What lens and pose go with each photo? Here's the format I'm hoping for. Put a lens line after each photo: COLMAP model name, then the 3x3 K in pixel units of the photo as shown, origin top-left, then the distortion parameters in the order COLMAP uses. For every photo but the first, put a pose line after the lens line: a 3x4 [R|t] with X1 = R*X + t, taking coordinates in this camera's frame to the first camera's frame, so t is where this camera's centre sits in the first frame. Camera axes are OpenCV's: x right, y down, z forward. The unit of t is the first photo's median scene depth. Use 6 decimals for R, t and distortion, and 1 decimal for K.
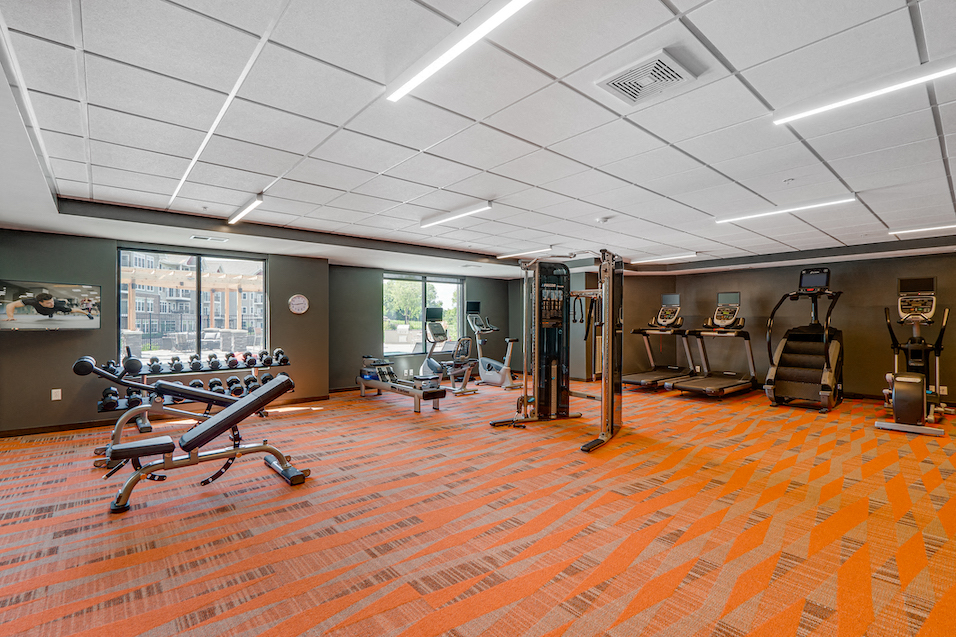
lens RADIAL K [[433.3, 0, 478.0], [0, 433.3, 318.5], [0, 0, 1]] dist [-0.000883, -0.000133]
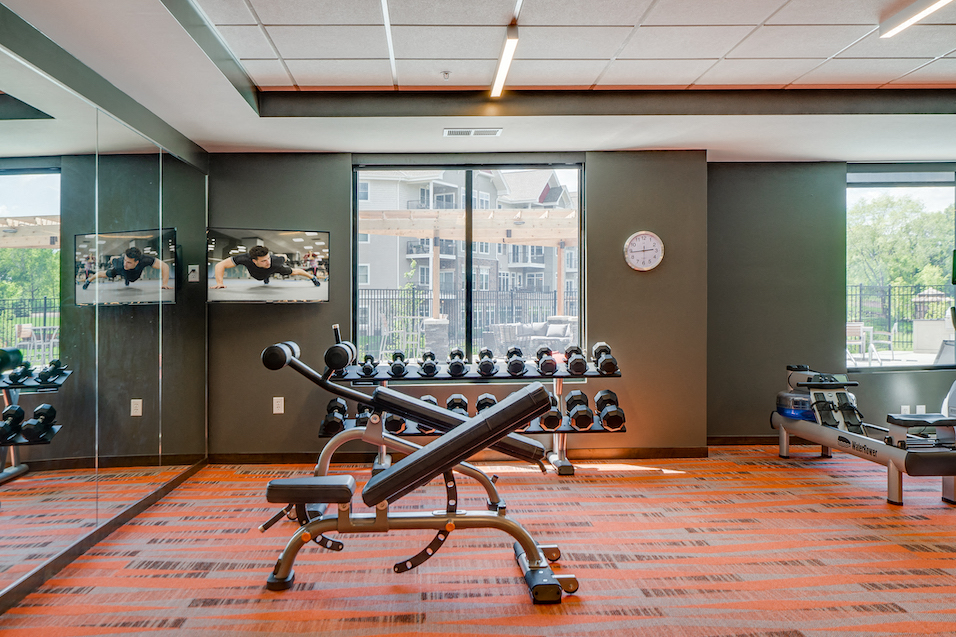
lens RADIAL K [[965.7, 0, 475.5], [0, 965.7, 306.0], [0, 0, 1]] dist [0.004633, 0.004871]
pose [[0.781387, -0.010065, -0.623965, 0.139250], [0.012939, 0.999916, 0.000074, 0.033797], [0.623912, -0.008132, 0.781452, 0.074454]]
